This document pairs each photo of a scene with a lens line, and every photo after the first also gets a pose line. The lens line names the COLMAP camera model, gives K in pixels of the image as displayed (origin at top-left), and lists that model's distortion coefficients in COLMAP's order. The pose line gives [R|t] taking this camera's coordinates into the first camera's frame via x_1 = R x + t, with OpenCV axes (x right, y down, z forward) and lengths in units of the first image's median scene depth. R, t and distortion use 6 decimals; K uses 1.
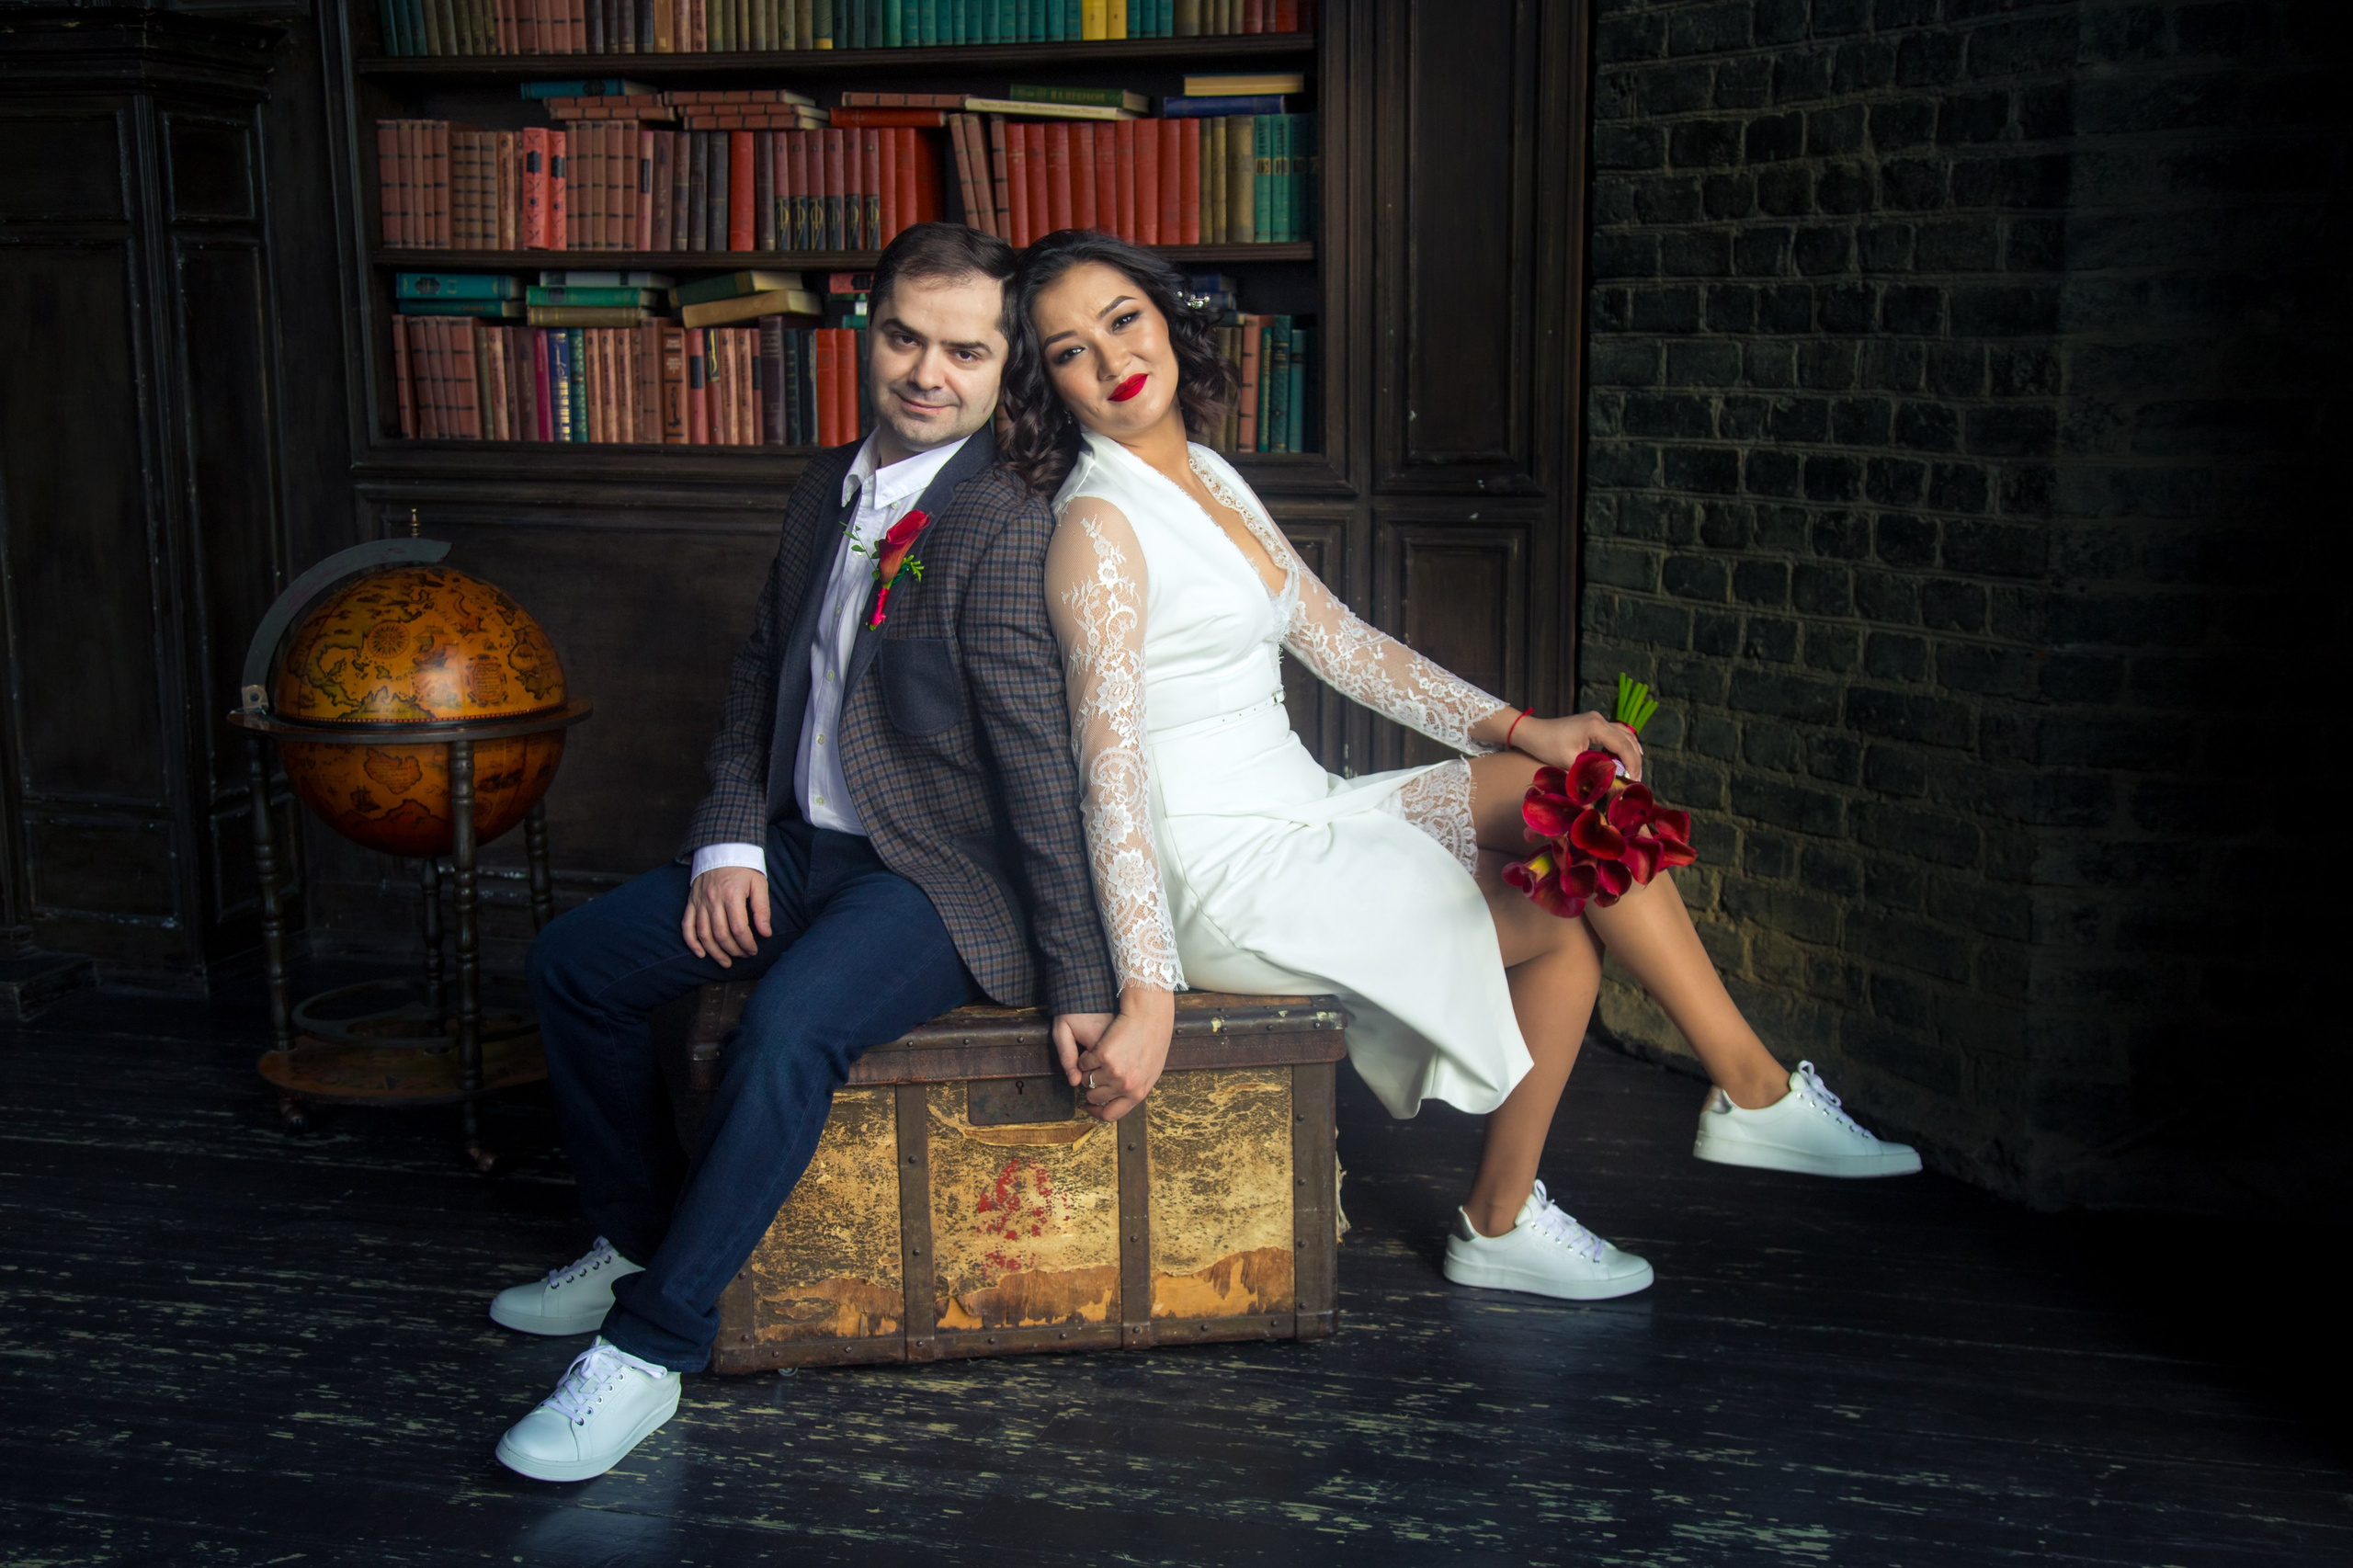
lens RADIAL K [[2746.4, 0, 1176.5], [0, 2746.4, 823.0], [0, 0, 1]] dist [0.040512, 0.125517]
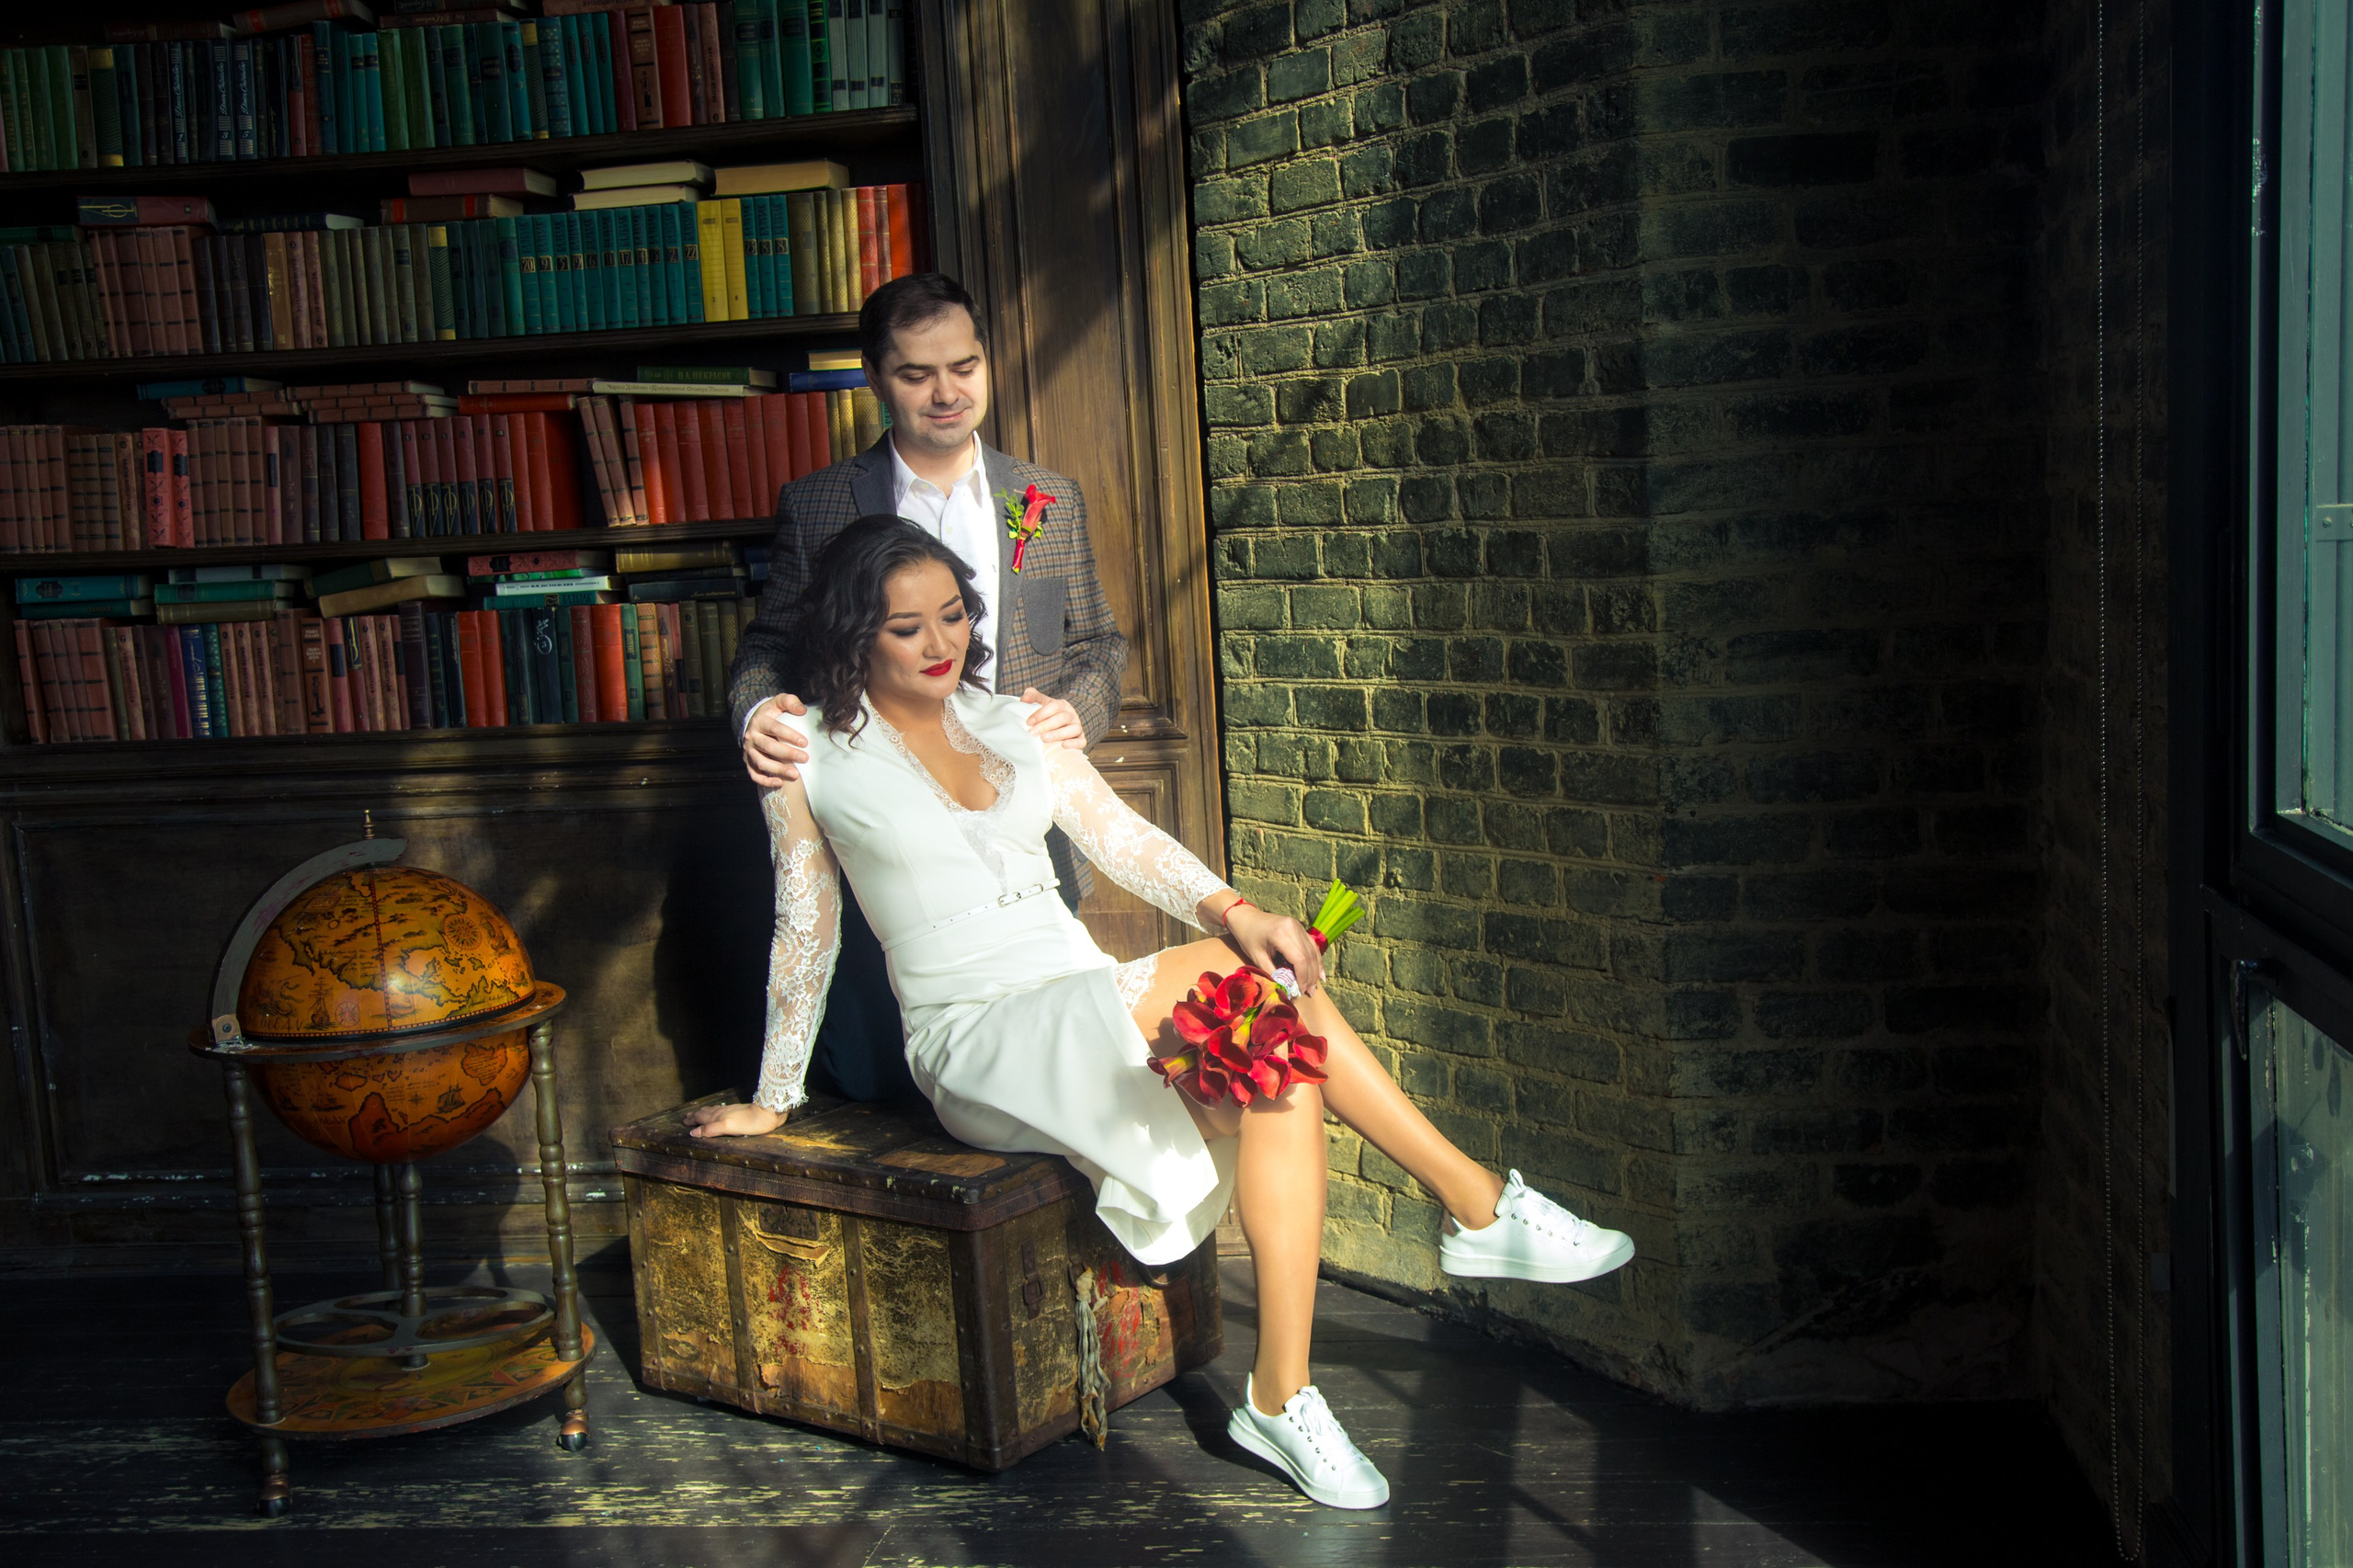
lens RADIAL K [[2510.5, 0, 1217.5], [0, 2510.5, 834.6], [0, 0, 1]] dist [0.006530, 0.119630]
pose [[0.989216, -0.068148, 0.129645, 0.022998], [0.075306, 0.995849, -0.051125, -0.037073], [-0.125622, 0.060337, 0.990242, 0.072943]]
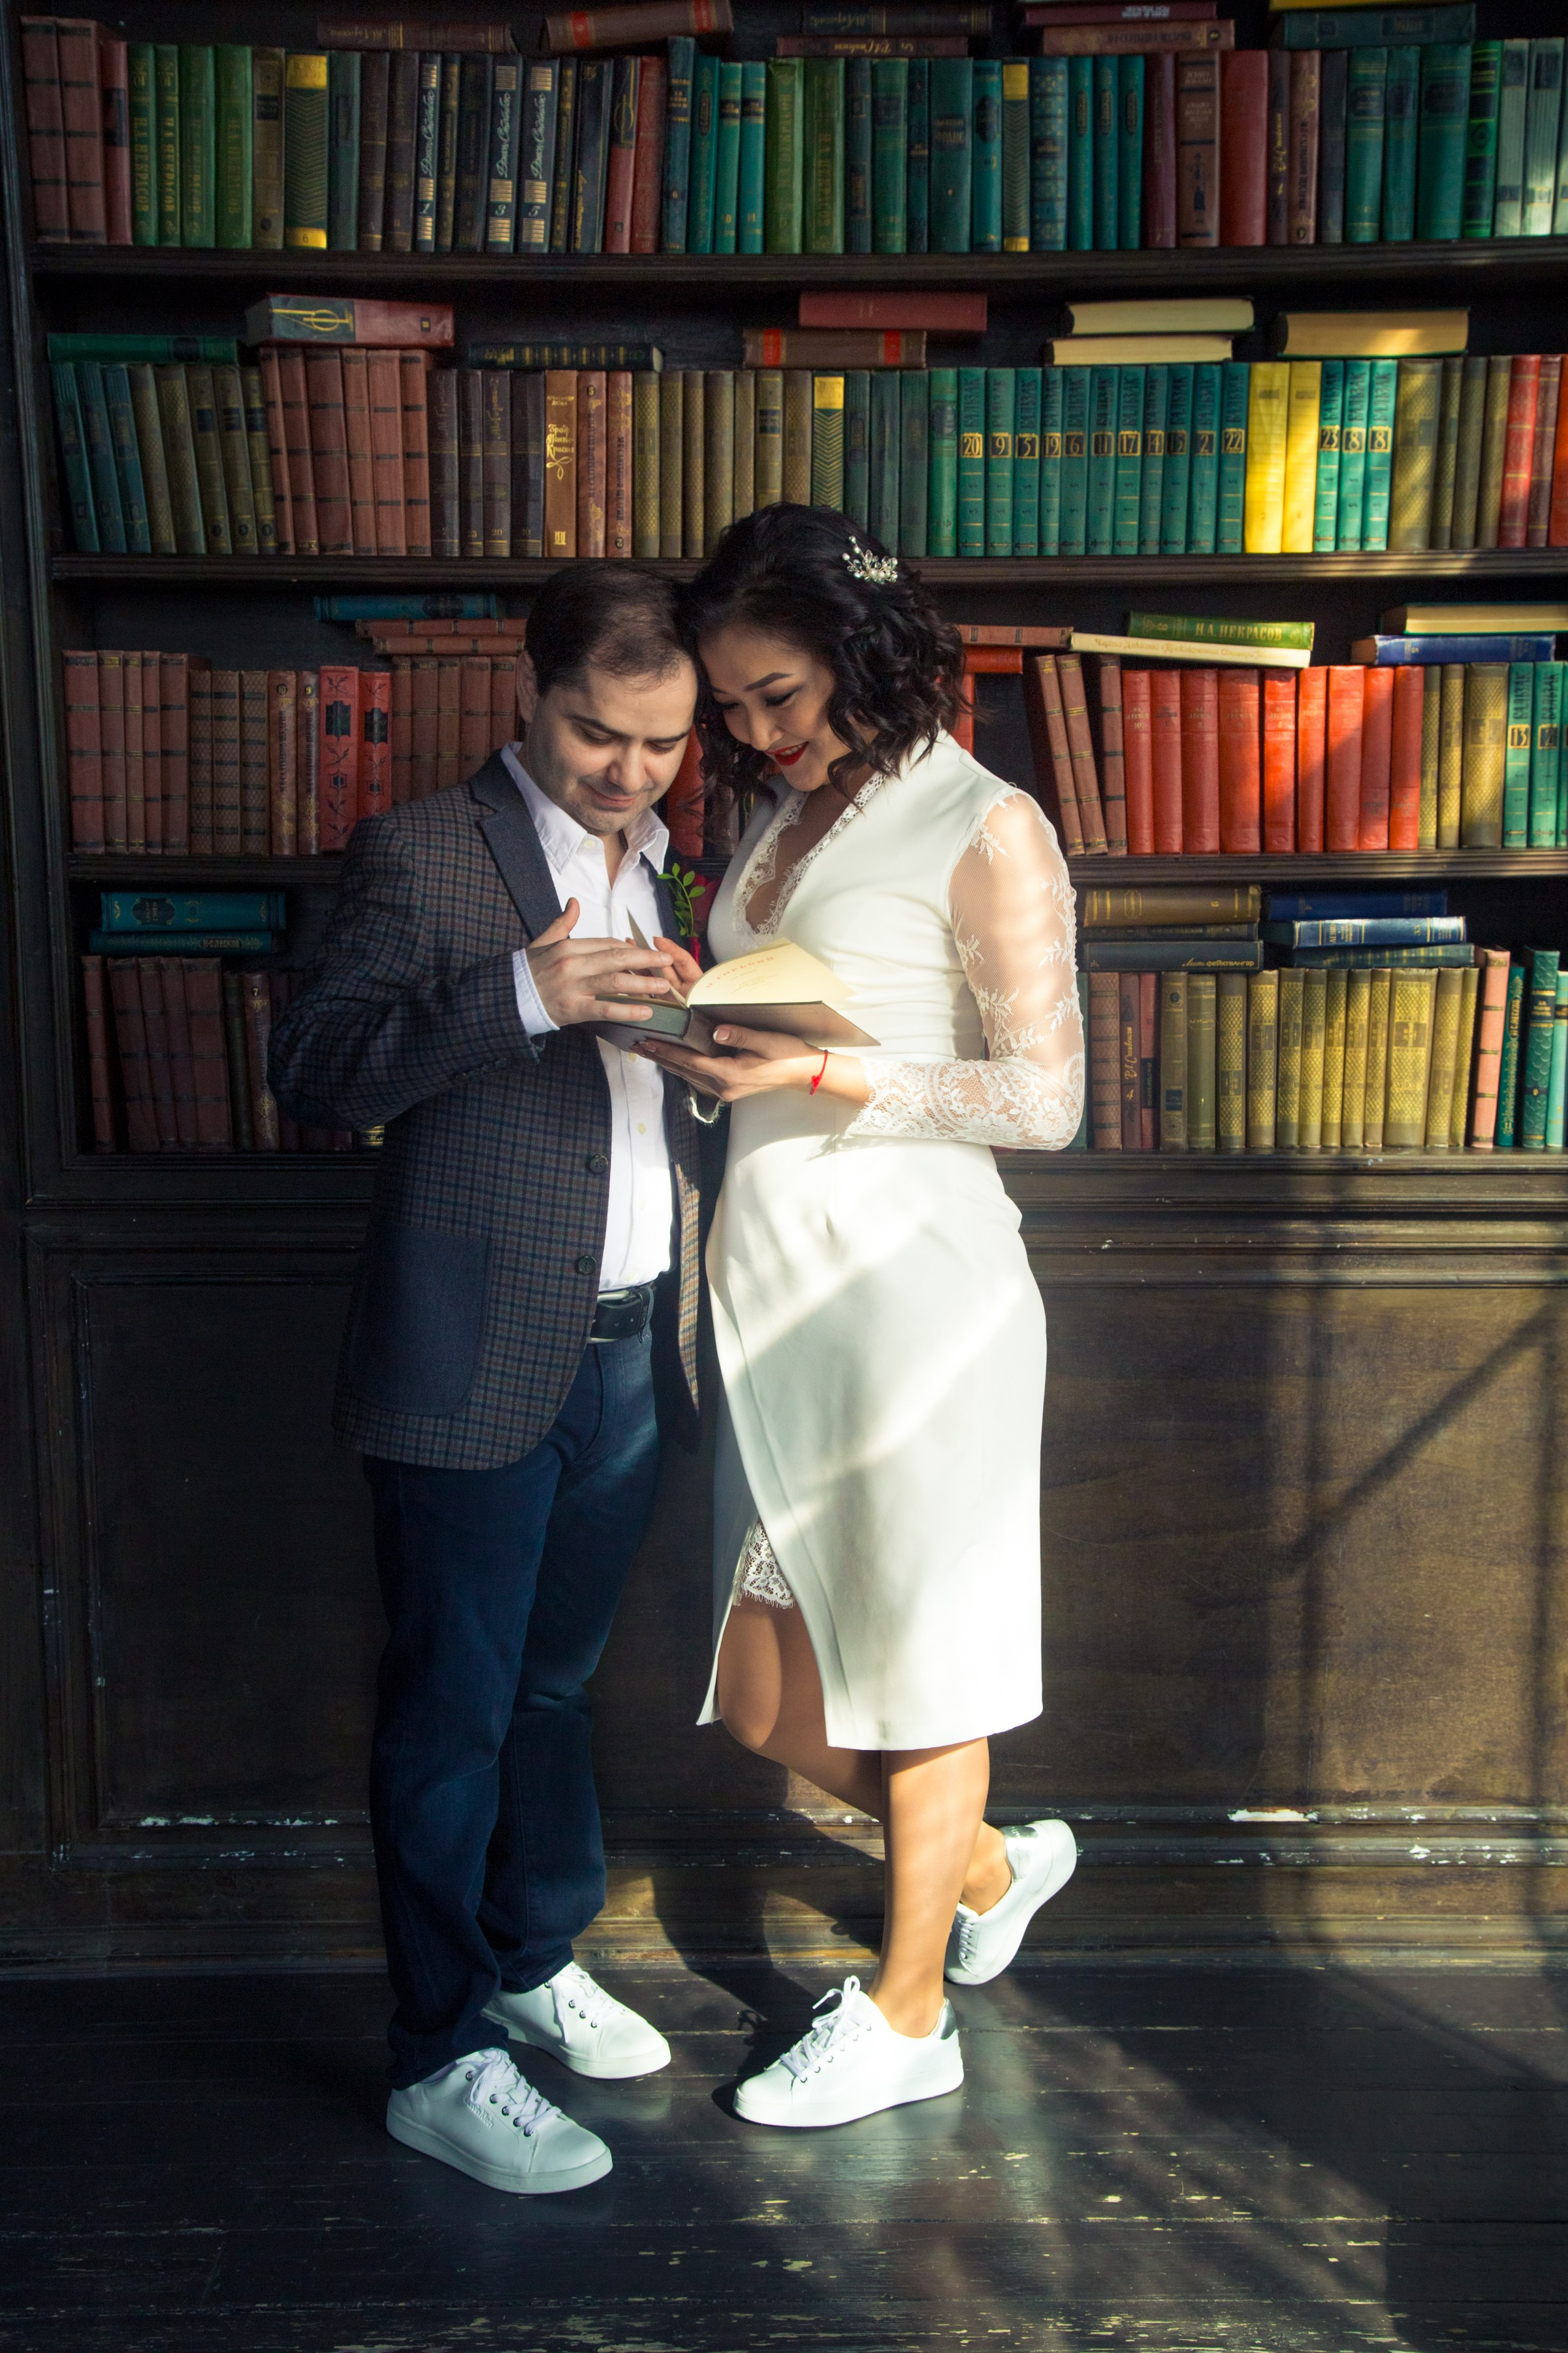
lens RADIAL K [[2995.6, 0, 799.8], [0, 2995.6, 1180.8], [0, 0, 1]] dist [0.076843, 0.104606]
pose [[0.961283, -0.045912, 0.271713, -0.396708], [0.051301, 0.998602, -0.012760, -0.146042], [-0.270747, 0.026205, 0.962294, 0.378815]]
